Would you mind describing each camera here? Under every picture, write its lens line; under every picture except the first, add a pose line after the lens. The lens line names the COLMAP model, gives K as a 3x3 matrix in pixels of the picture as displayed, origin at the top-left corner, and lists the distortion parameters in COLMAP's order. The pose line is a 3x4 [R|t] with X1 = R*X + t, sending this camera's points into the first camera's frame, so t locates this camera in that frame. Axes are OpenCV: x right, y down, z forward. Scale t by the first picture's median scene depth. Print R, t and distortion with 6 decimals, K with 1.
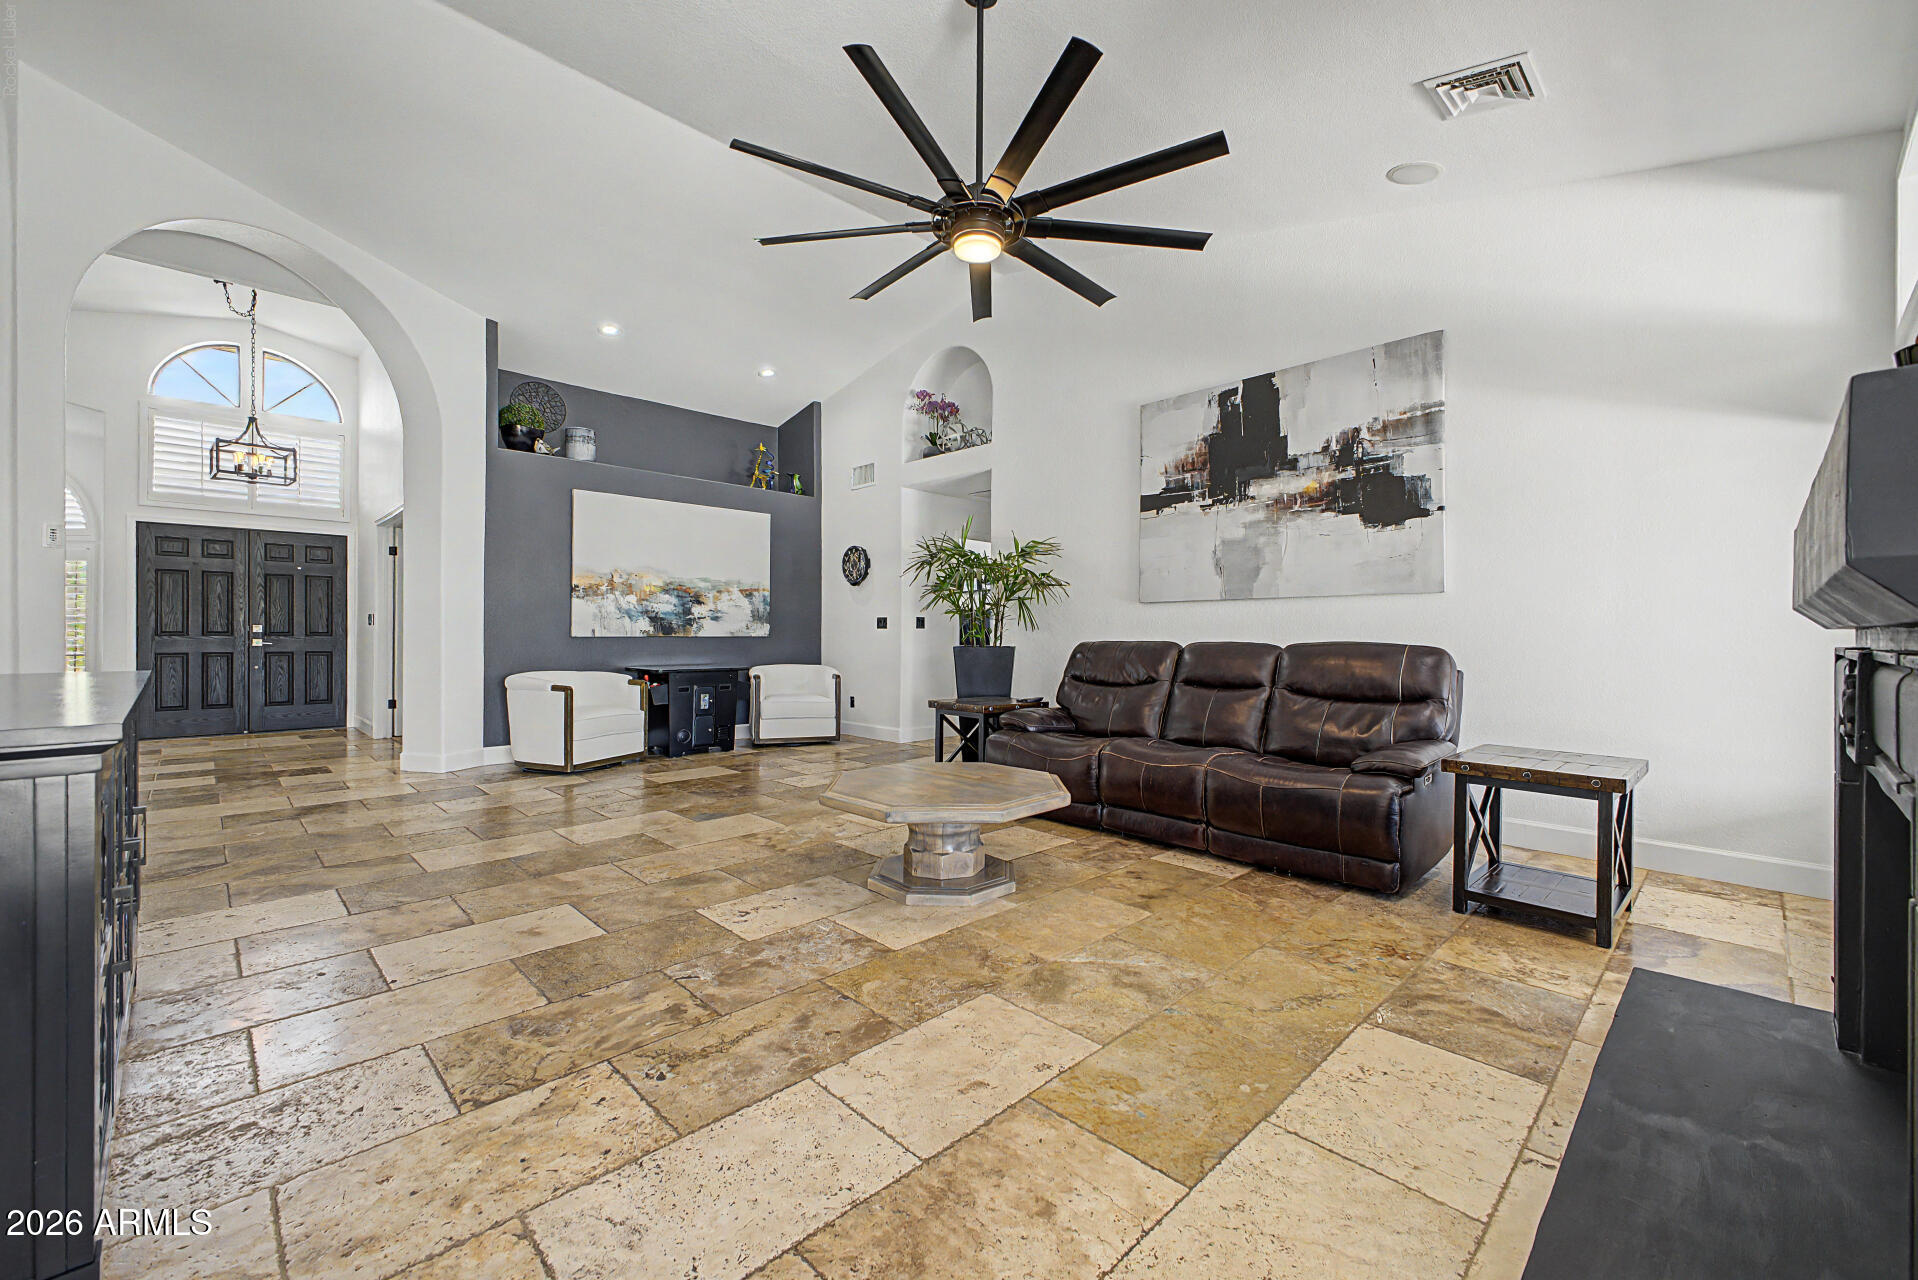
lens RADIAL K [[771.4, 0, 961.4], [0, 771.4, 629.8], [0, 0, 1]] dist [0.023470, -0.008386]
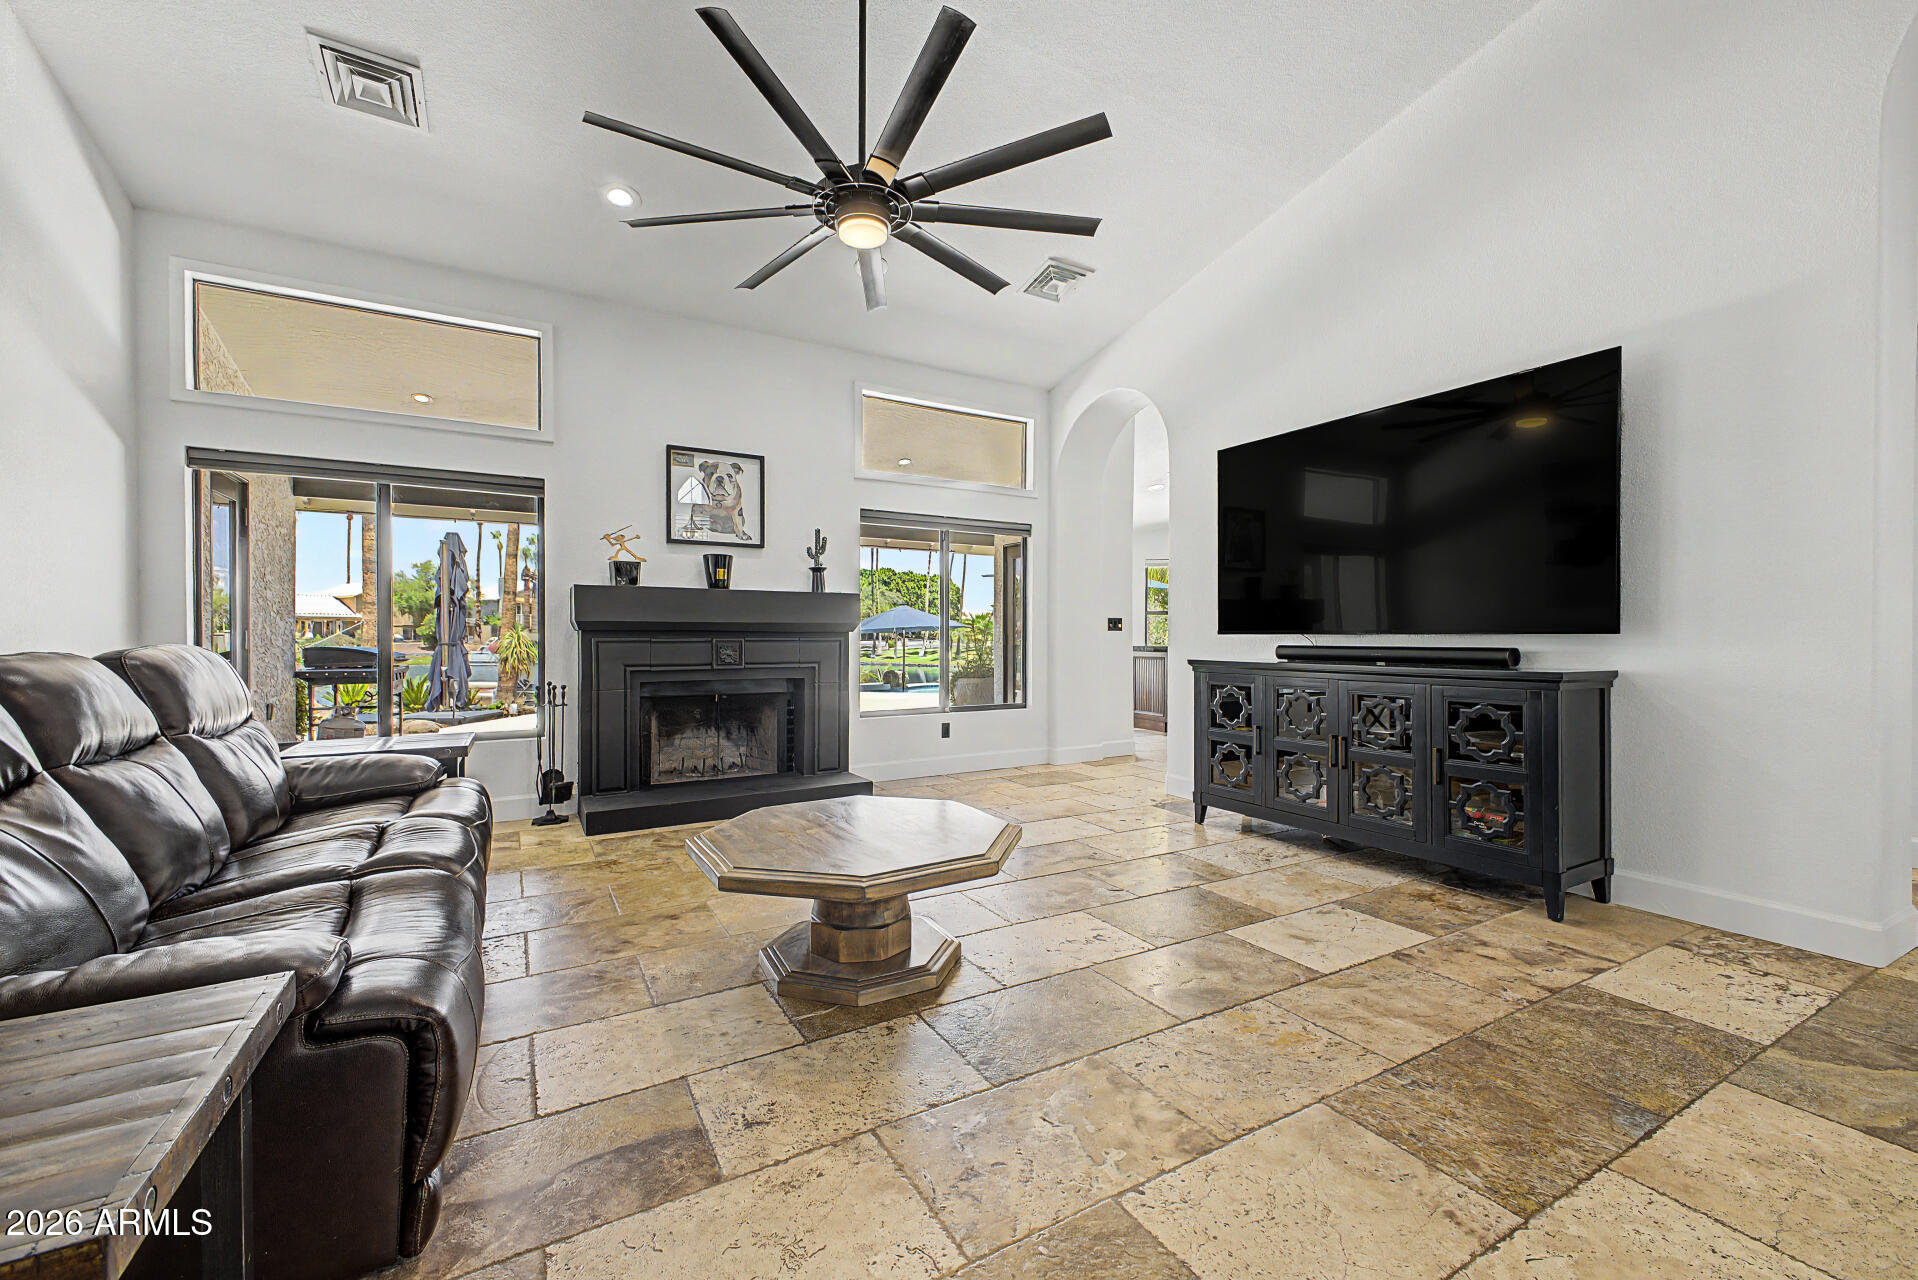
lens RADIAL K [[771.4, 0, 961.4], [0, 771.4, 629.8], [0, 0, 1]] dist [0.023470, -0.008386]
pose [[-0.968185, -0.004879, 0.250190, -0.342598], [-0.006224, 0.999970, -0.004587, -0.000376], [-0.250160, -0.005998, -0.968186, 1.898046]]
